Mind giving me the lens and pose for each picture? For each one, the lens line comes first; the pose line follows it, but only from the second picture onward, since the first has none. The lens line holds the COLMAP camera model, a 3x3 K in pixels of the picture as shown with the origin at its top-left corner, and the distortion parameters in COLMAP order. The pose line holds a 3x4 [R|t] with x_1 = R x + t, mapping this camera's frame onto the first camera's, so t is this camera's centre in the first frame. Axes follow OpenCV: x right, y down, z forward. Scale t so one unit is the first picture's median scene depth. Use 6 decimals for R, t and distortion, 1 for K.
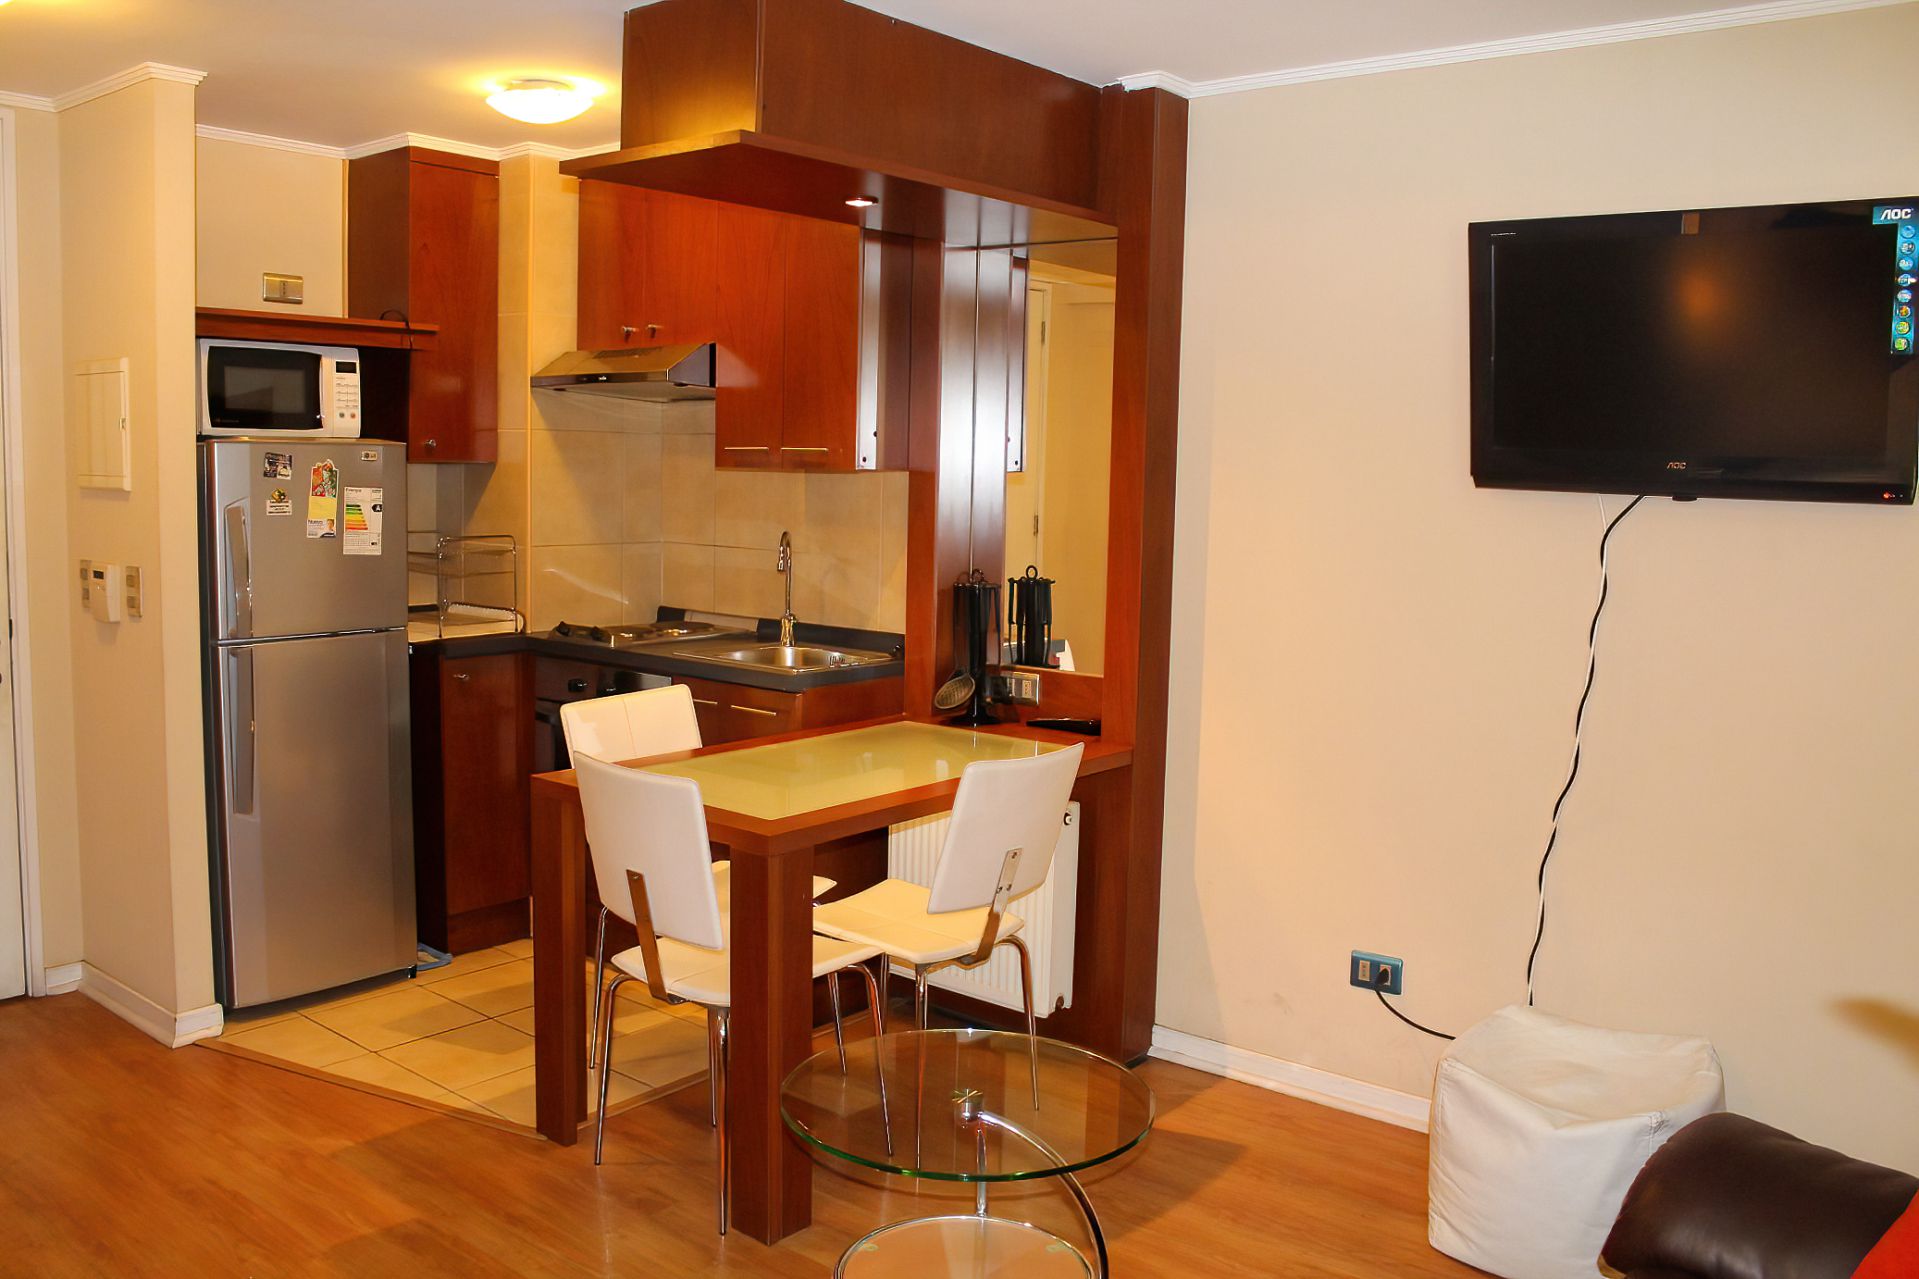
lens RADIAL K [[1651.6, 0, 959.5], [0, 1651.6, 639.5], [0, 0, 1]] dist [-0.013399, 0.002314]
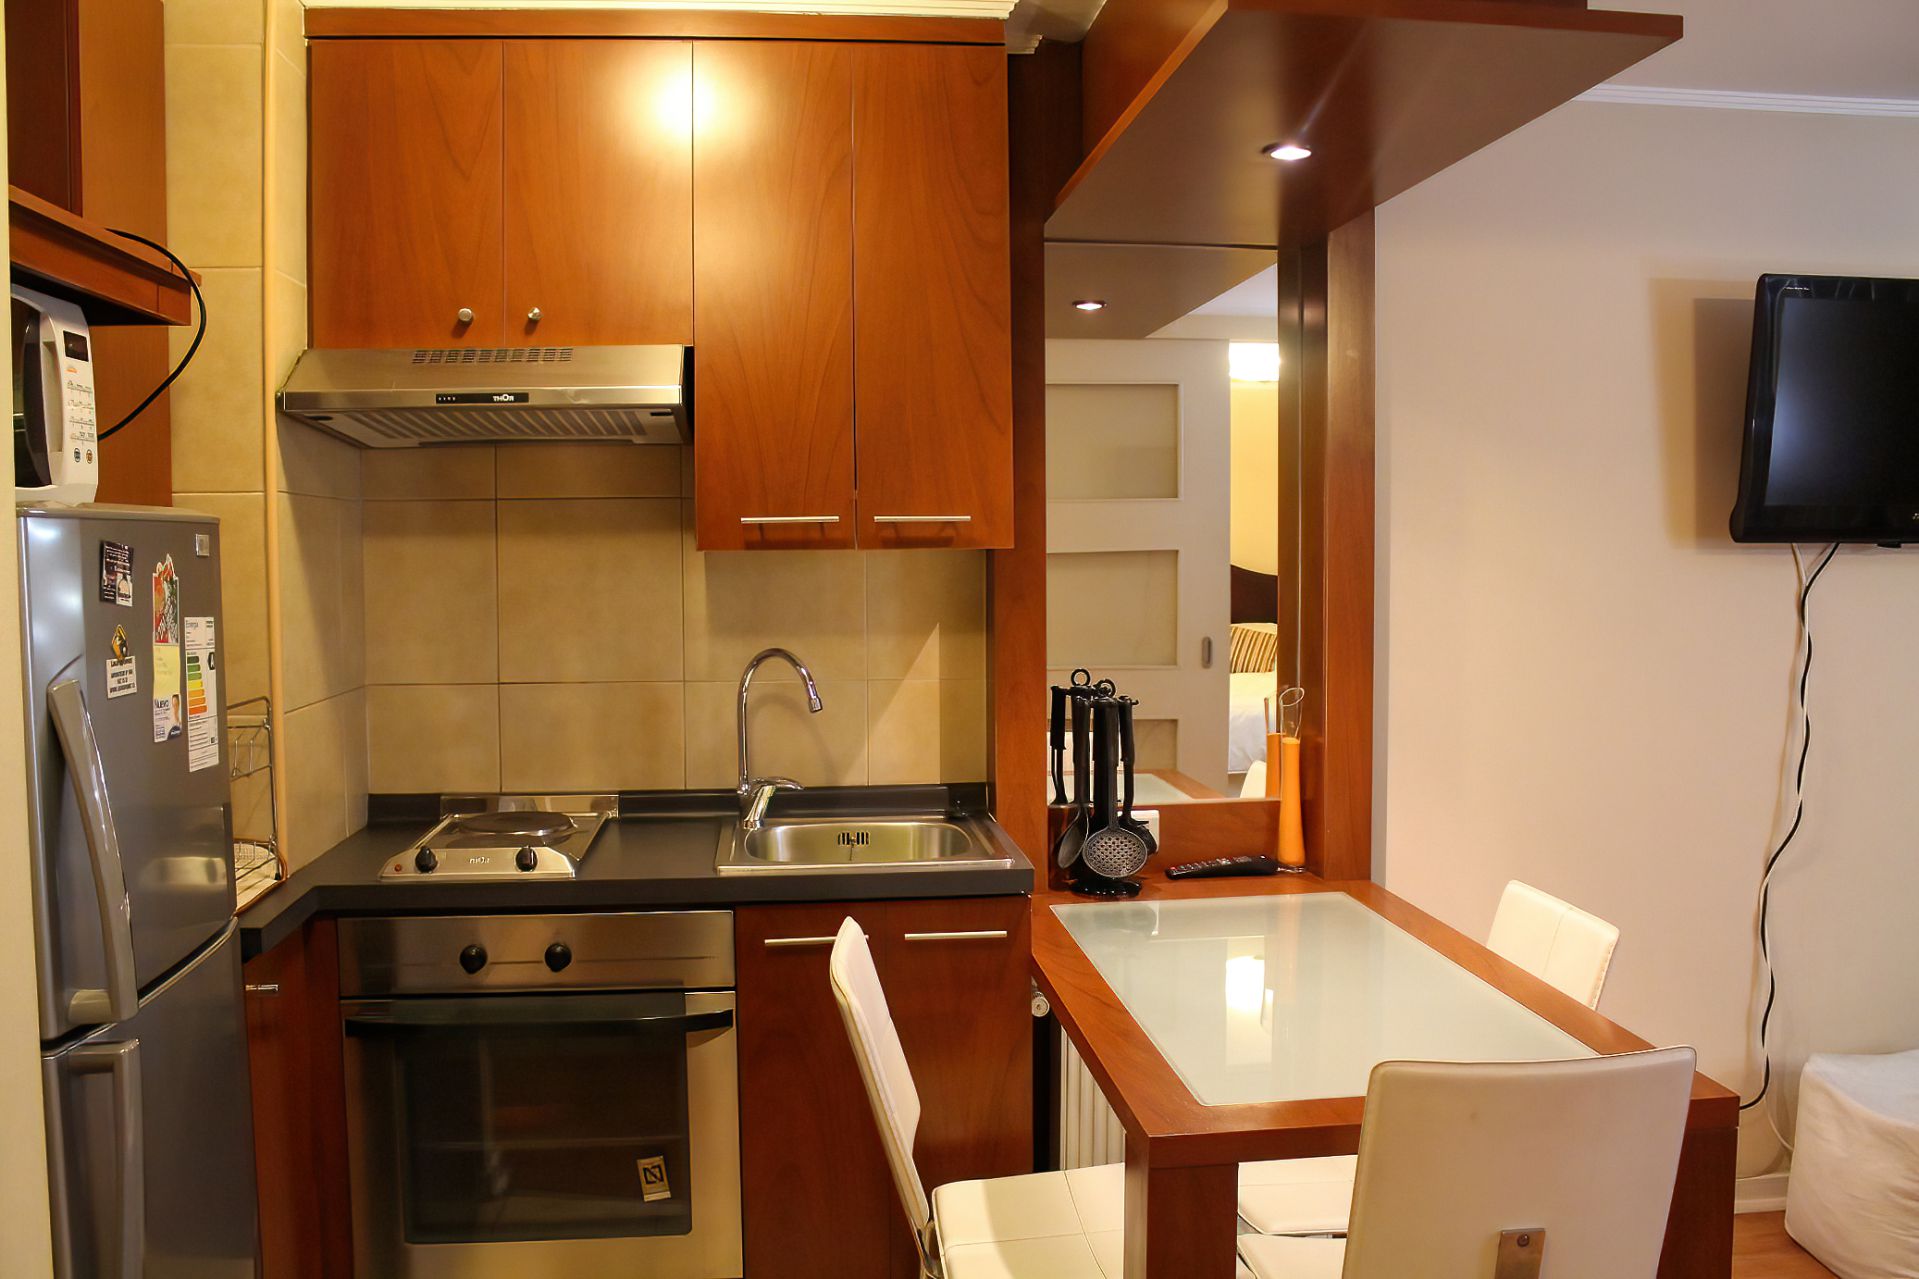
lens RADIAL K [[1651.6, 0, 959.5], [0, 1651.6, 639.5], [0, 0, 1]] dist [-0.013399, 0.002314]
pose [[0.686152, -0.064854, 0.724561, -0.535084], [0.100337, 0.994936, -0.005964, -0.059316], [-0.720505, 0.076793, 0.689185, 0.521546]]
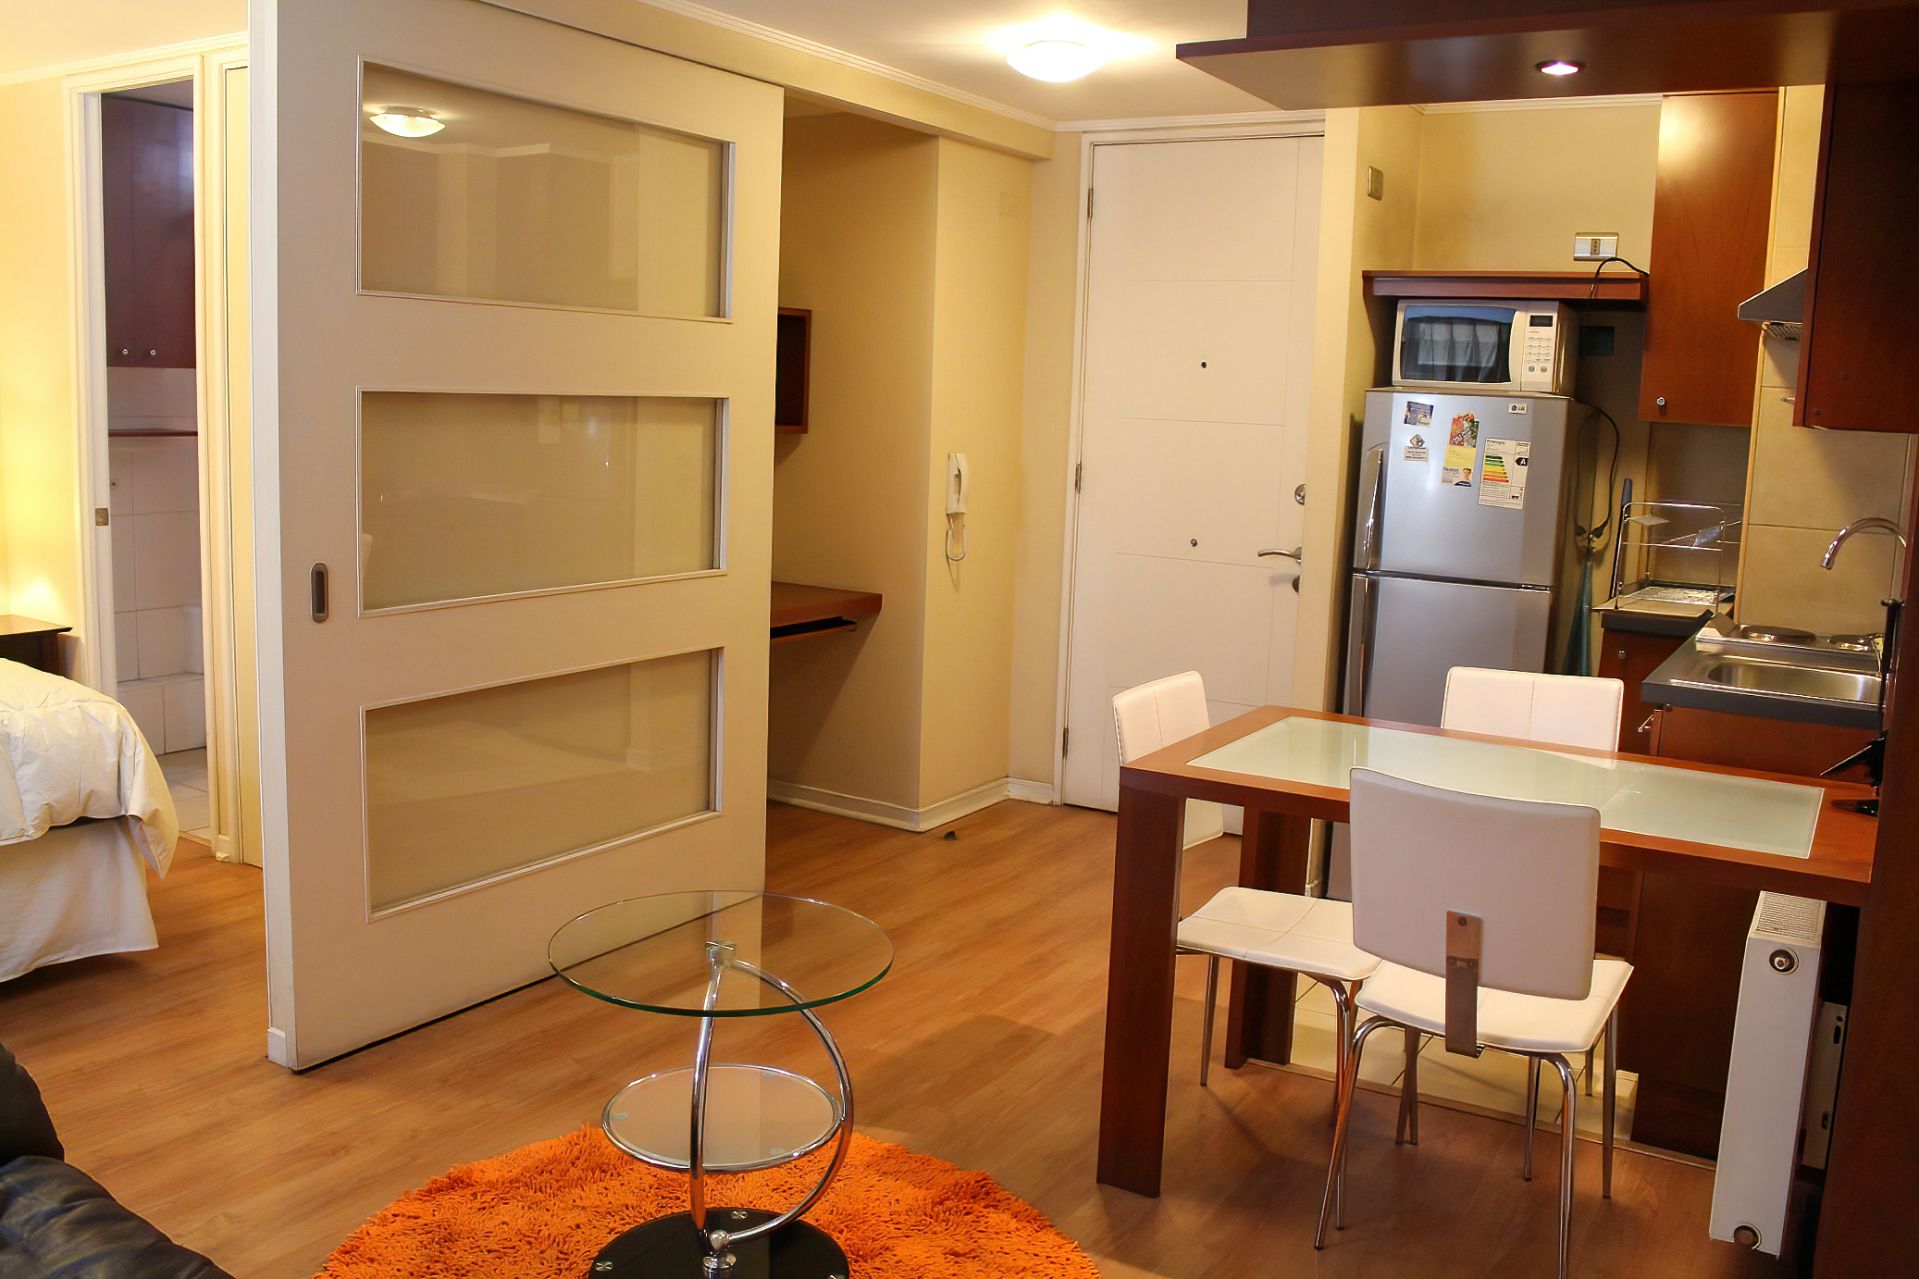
lens RADIAL K [[1651.6, 0, 959.5], [0, 1651.6, 639.5], [0, 0, 1]] dist [-0.013399, 0.002314]
pose [[0.167095, 0.135105, -0.976640, 0.563727], [-0.152152, 0.982234, 0.109847, -0.031834], [0.974130, 0.130243, 0.184683, 0.496658]]
